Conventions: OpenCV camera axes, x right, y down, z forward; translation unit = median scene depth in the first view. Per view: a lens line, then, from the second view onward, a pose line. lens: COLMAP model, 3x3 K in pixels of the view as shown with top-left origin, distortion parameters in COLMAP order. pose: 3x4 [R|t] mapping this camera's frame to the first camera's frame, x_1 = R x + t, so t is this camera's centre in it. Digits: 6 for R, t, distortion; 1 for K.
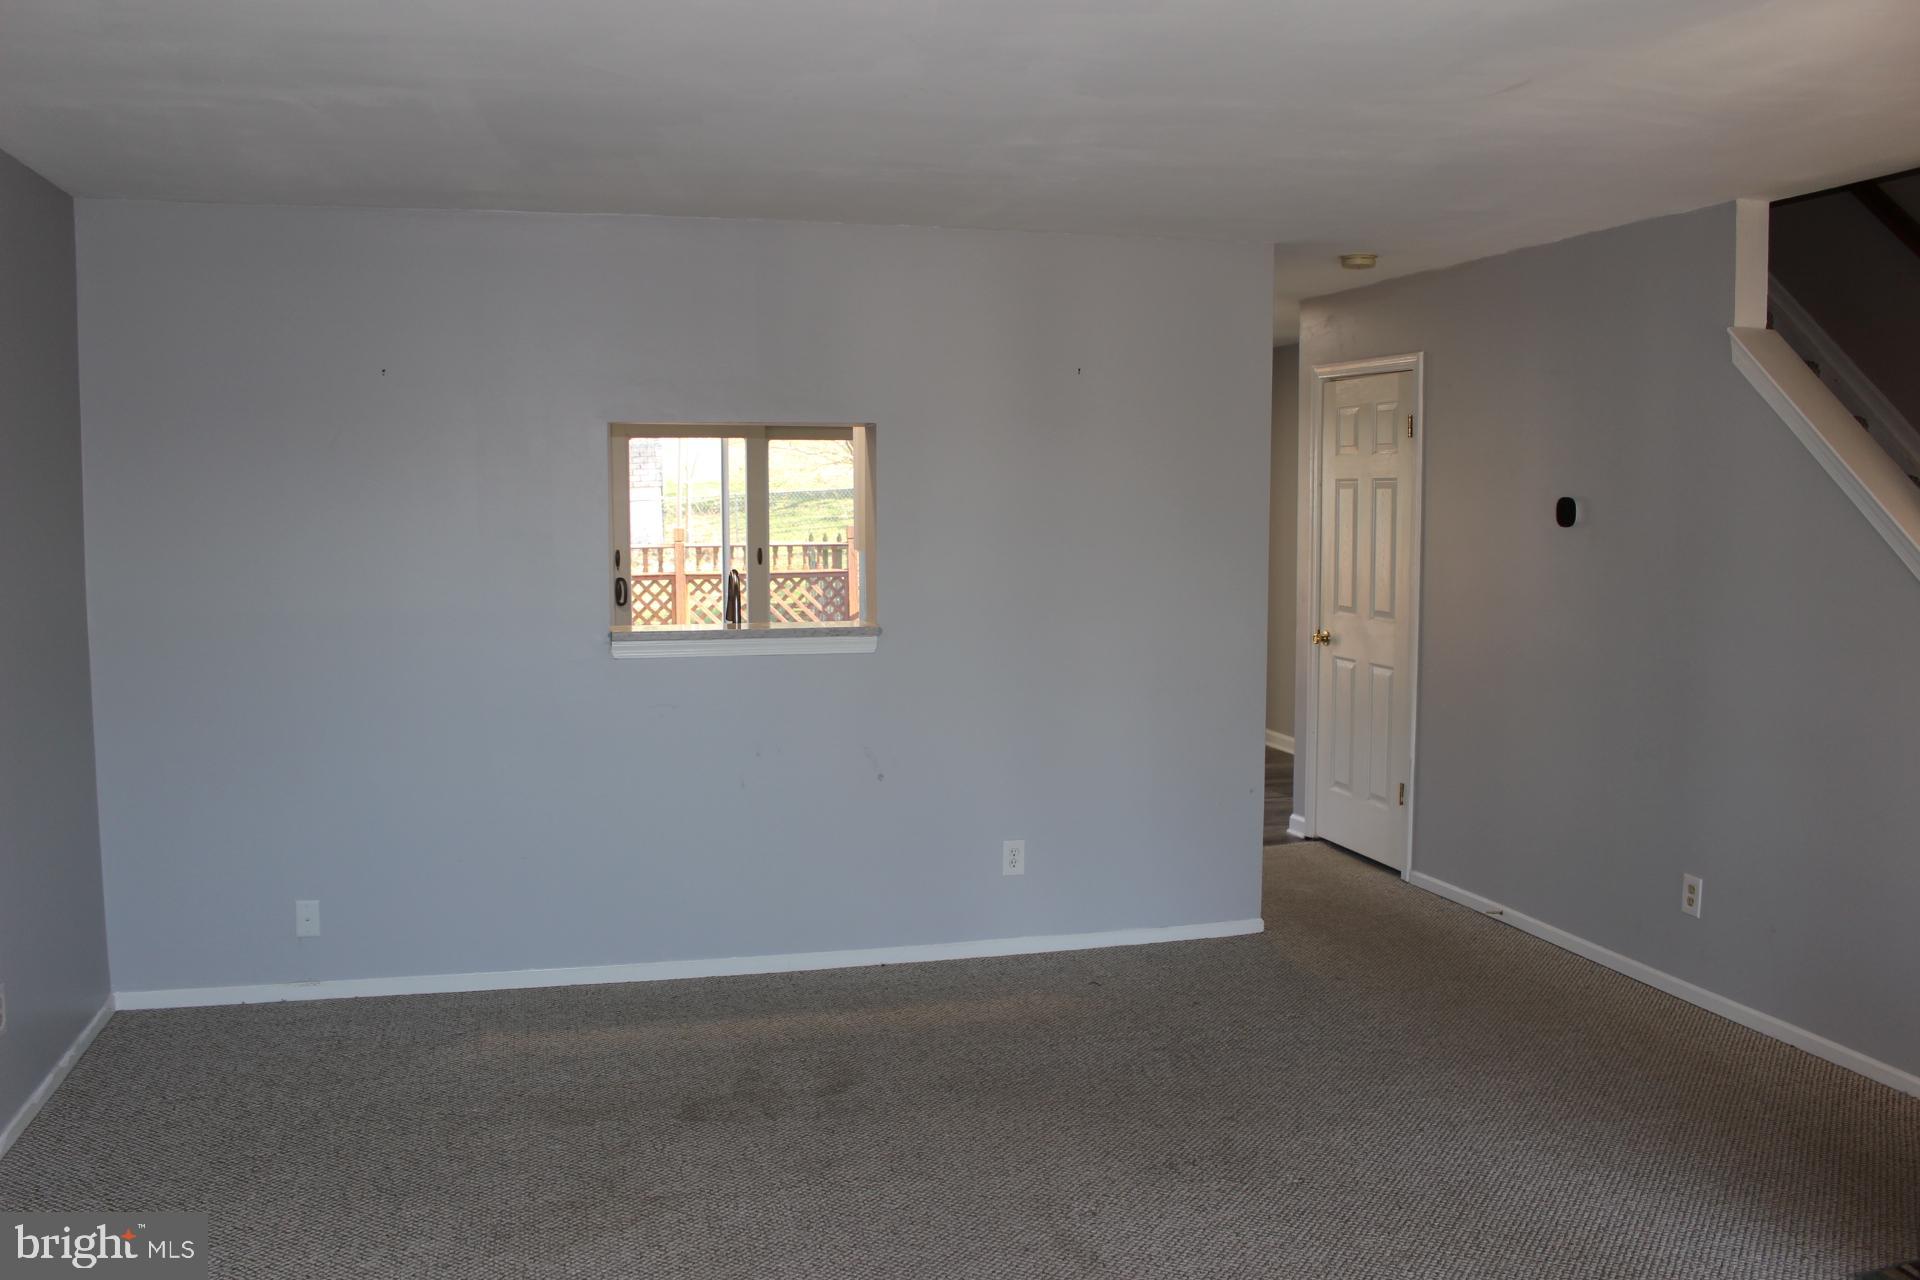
lens RADIAL K [[1595.0, 0, 965.0], [0, 1595.0, 645.4], [0, 0, 1]] dist [-0.157809, 0.128976]
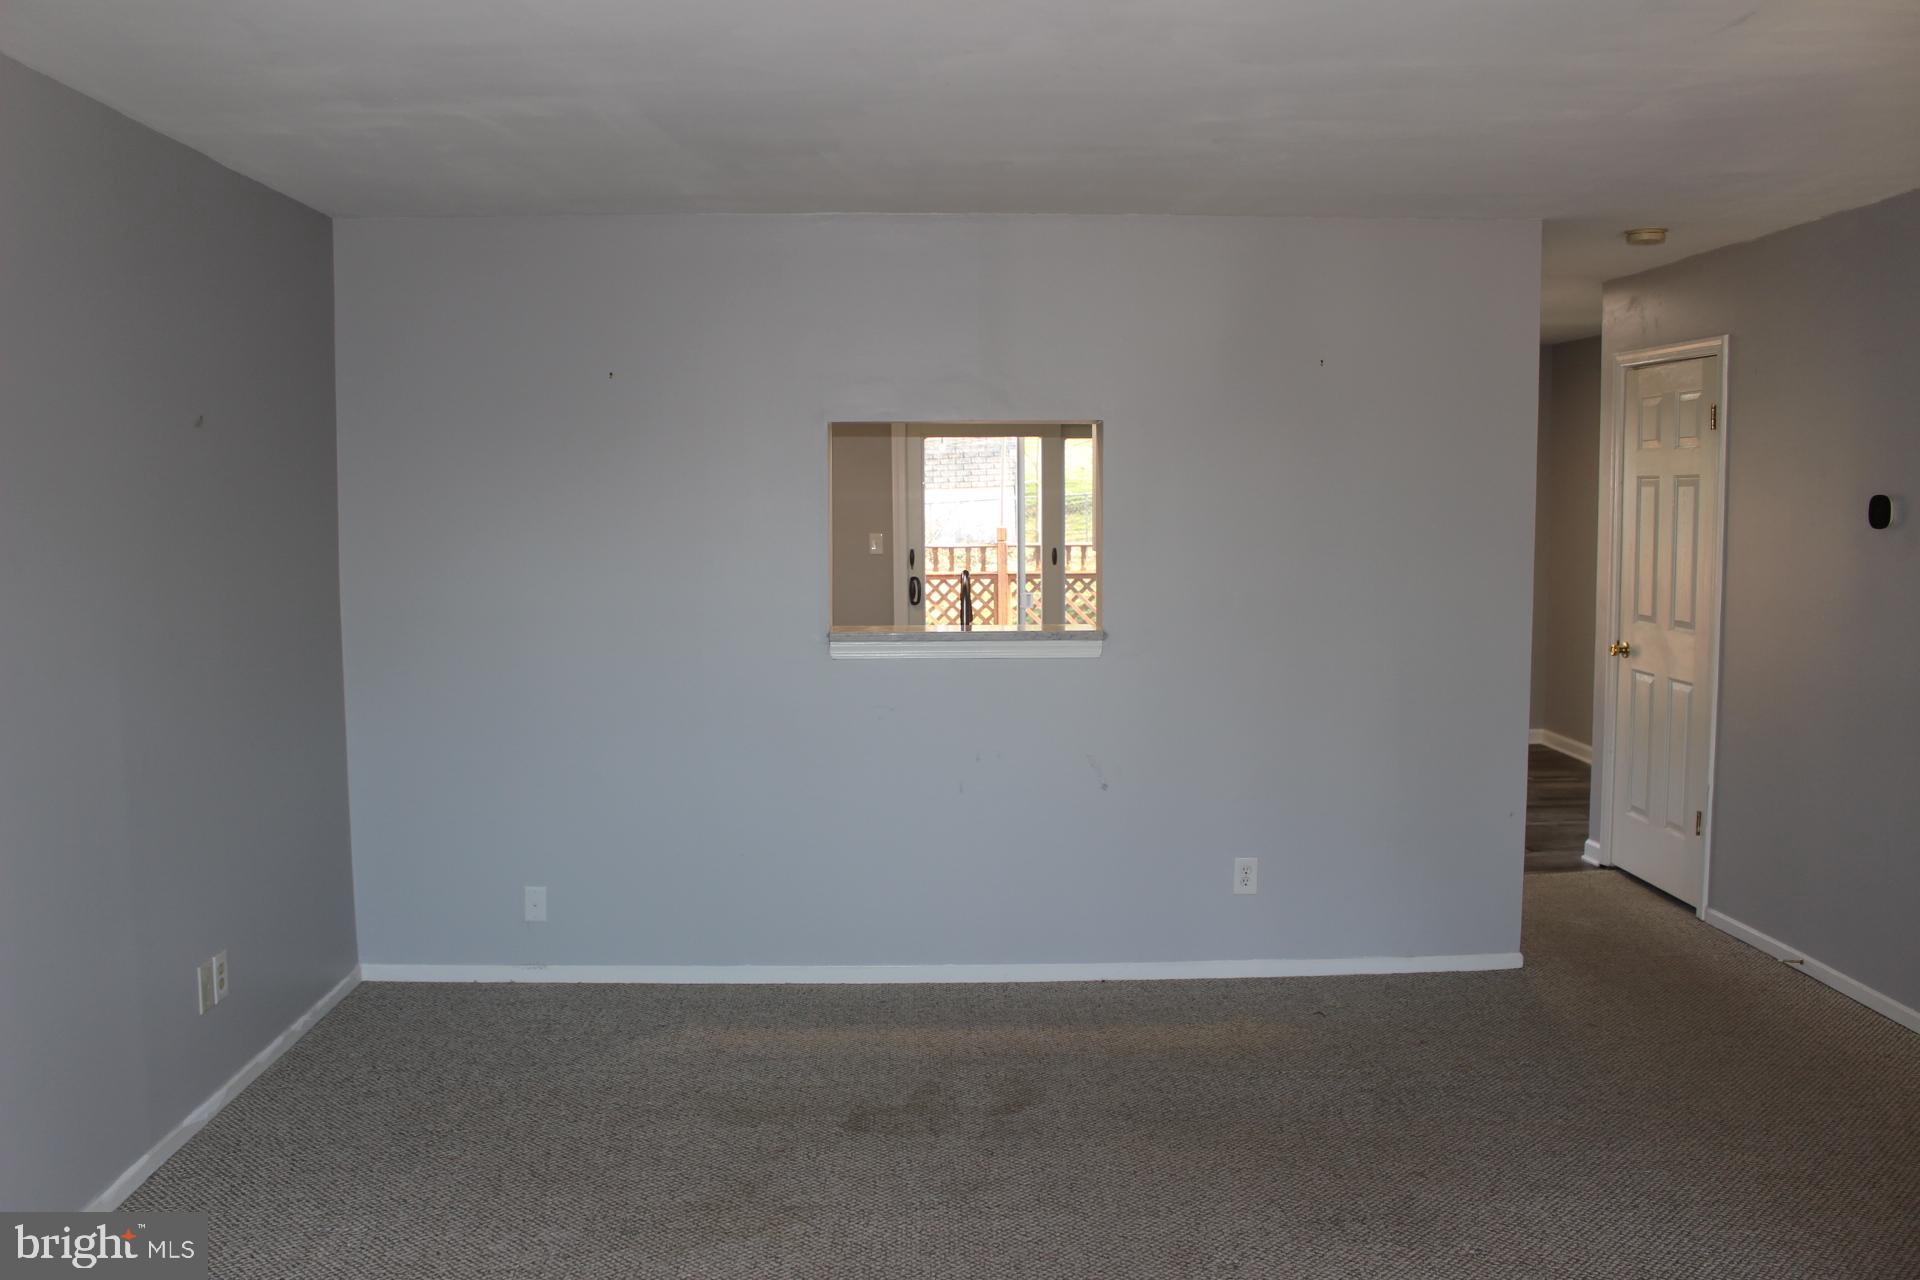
lens RADIAL K [[1595.0, 0, 965.0], [0, 1595.0, 645.4], [0, 0, 1]] dist [-0.157809, 0.128976]
pose [[0.971862, 0.016579, -0.234965, 0.099213], [-0.016519, 0.999861, 0.002222, -0.003980], [0.234969, 0.001722, 0.972001, 0.046124]]
